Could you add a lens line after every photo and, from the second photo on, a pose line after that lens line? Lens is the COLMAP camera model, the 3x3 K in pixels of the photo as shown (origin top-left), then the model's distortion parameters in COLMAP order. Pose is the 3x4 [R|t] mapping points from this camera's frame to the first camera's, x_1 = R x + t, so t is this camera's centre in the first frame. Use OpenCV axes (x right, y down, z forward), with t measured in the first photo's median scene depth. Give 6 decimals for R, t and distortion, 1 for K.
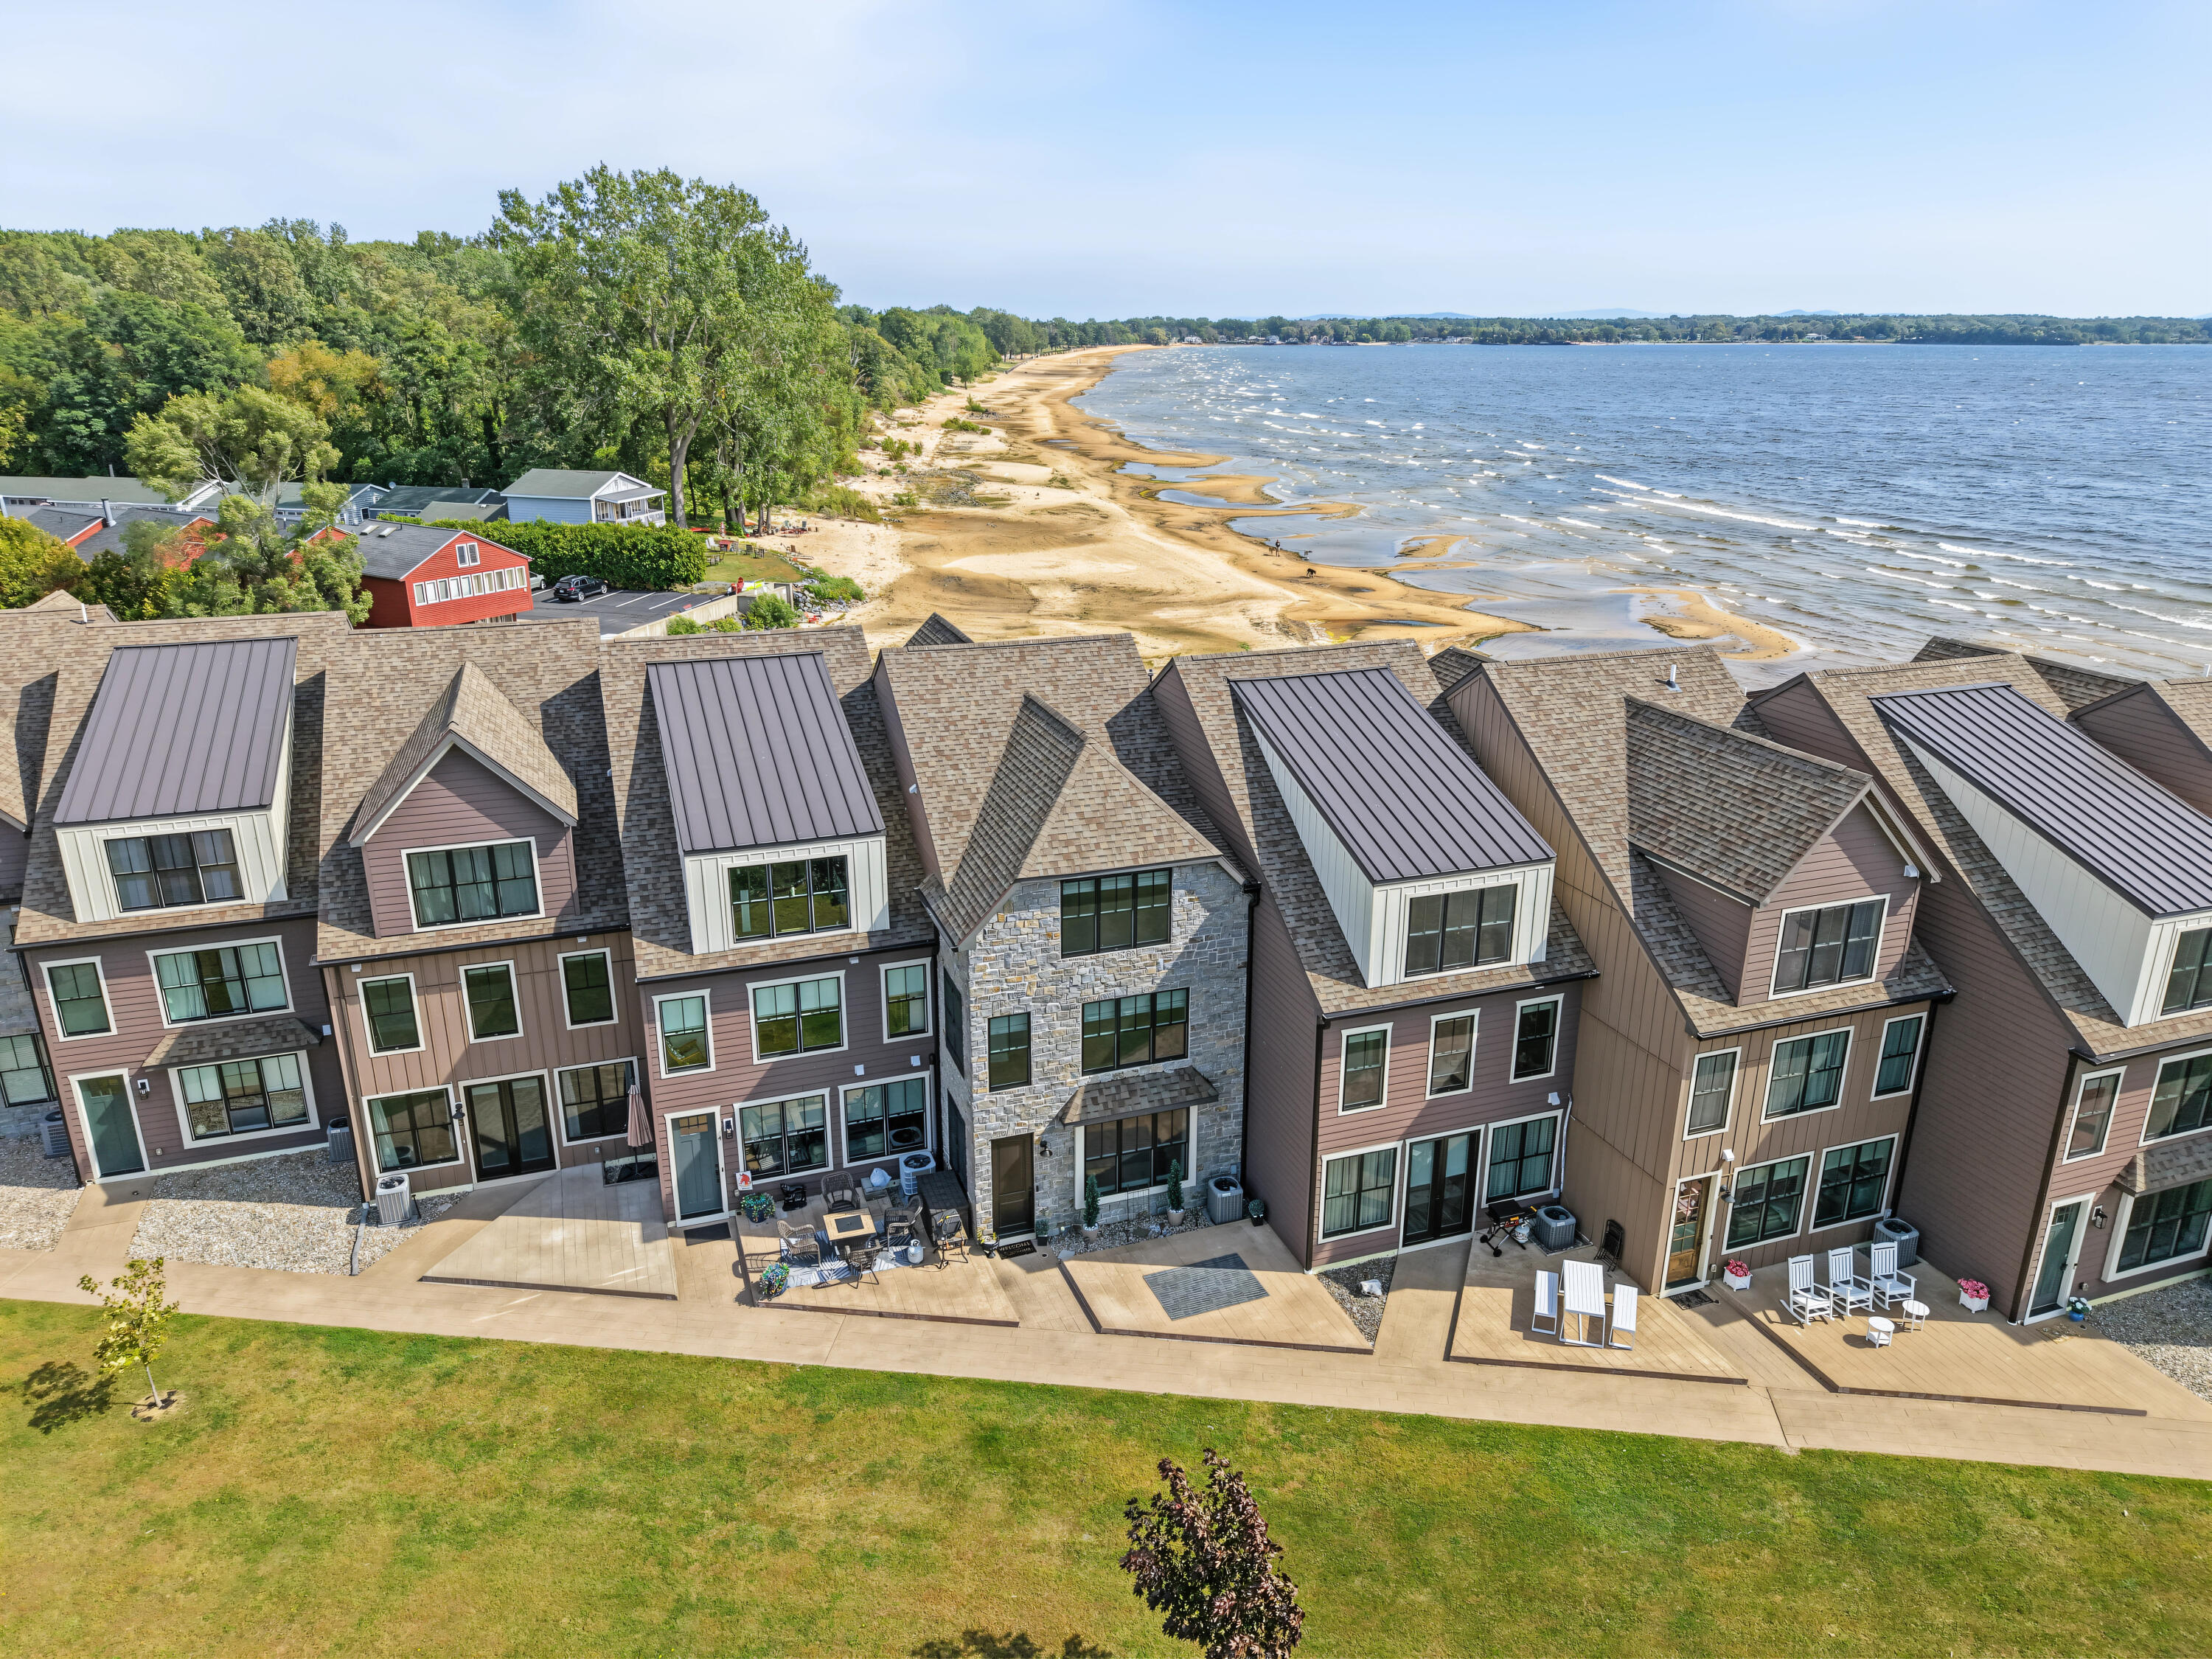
lens RADIAL K [[1493.0, 0, 1134.6], [0, 1493.0, 828.6], [0, 0, 1]] dist [0.053540, -0.086850]
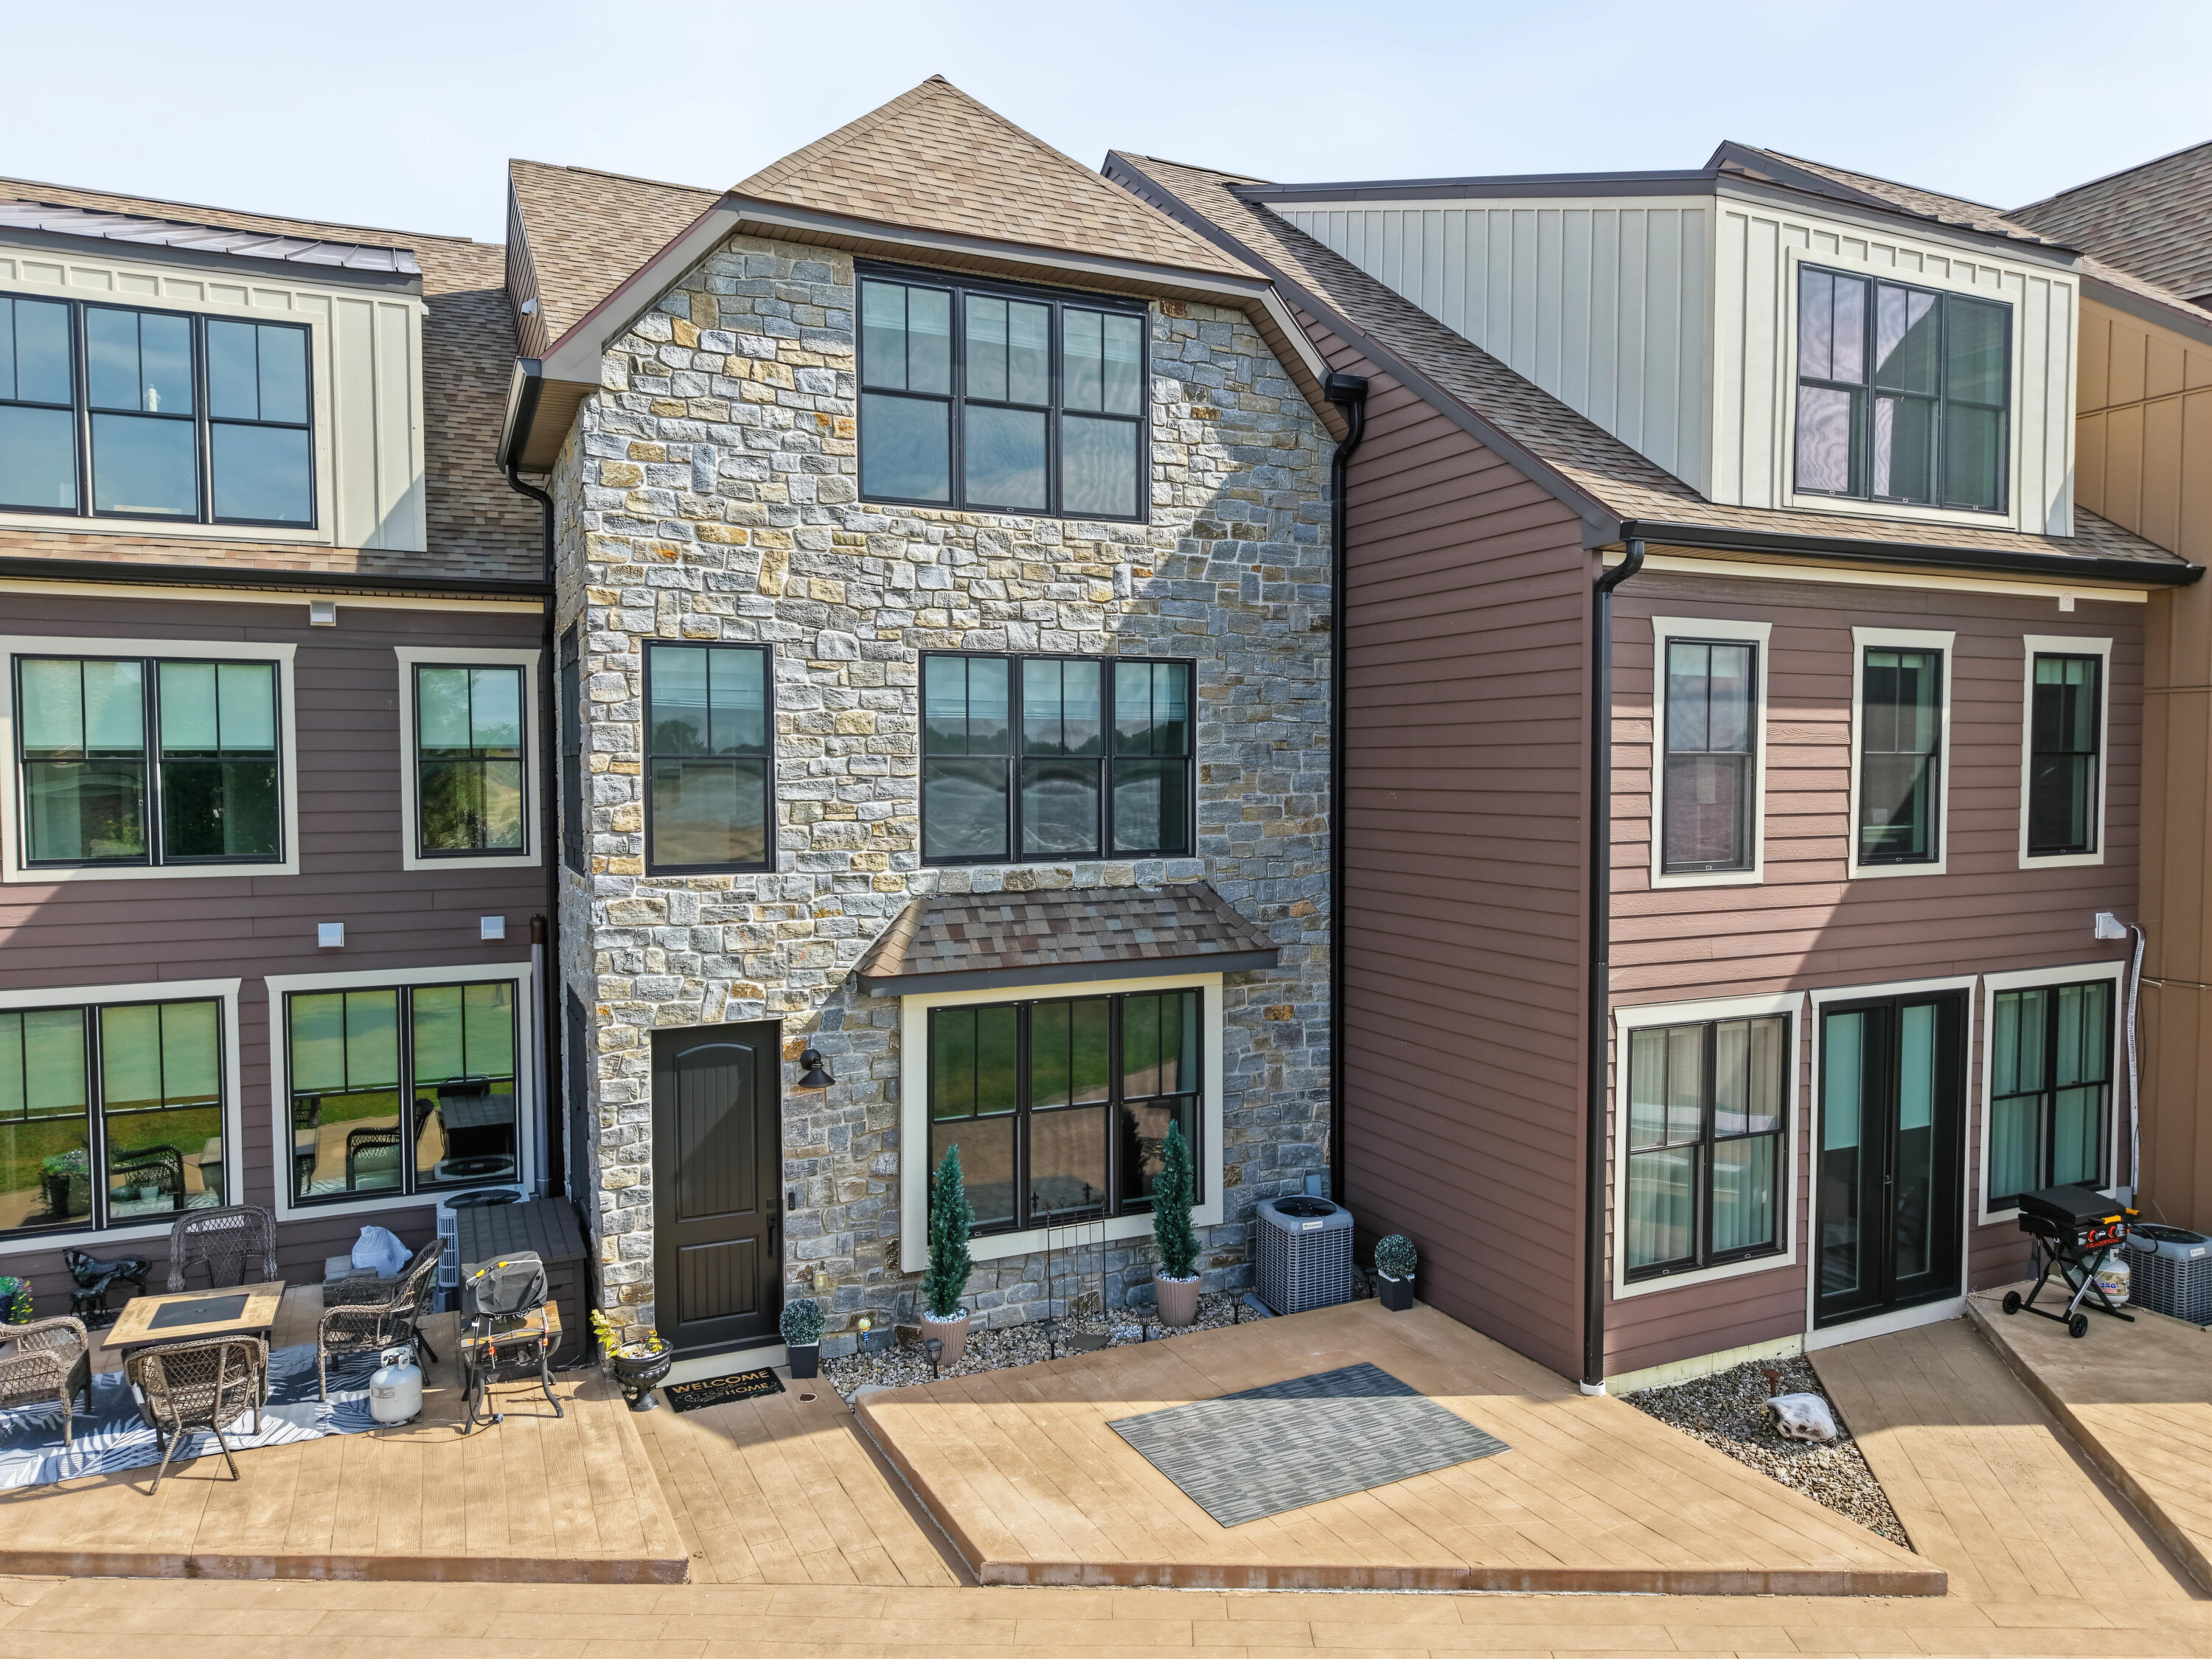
lens RADIAL K [[1493.0, 0, 1134.6], [0, 1493.0, 828.6], [0, 0, 1]] dist [0.053540, -0.086850]
pose [[0.995649, -0.013883, 0.092141, -0.016507], [0.038824, 0.960725, -0.274772, 0.258546], [-0.084708, 0.277154, 0.957084, 0.638351]]
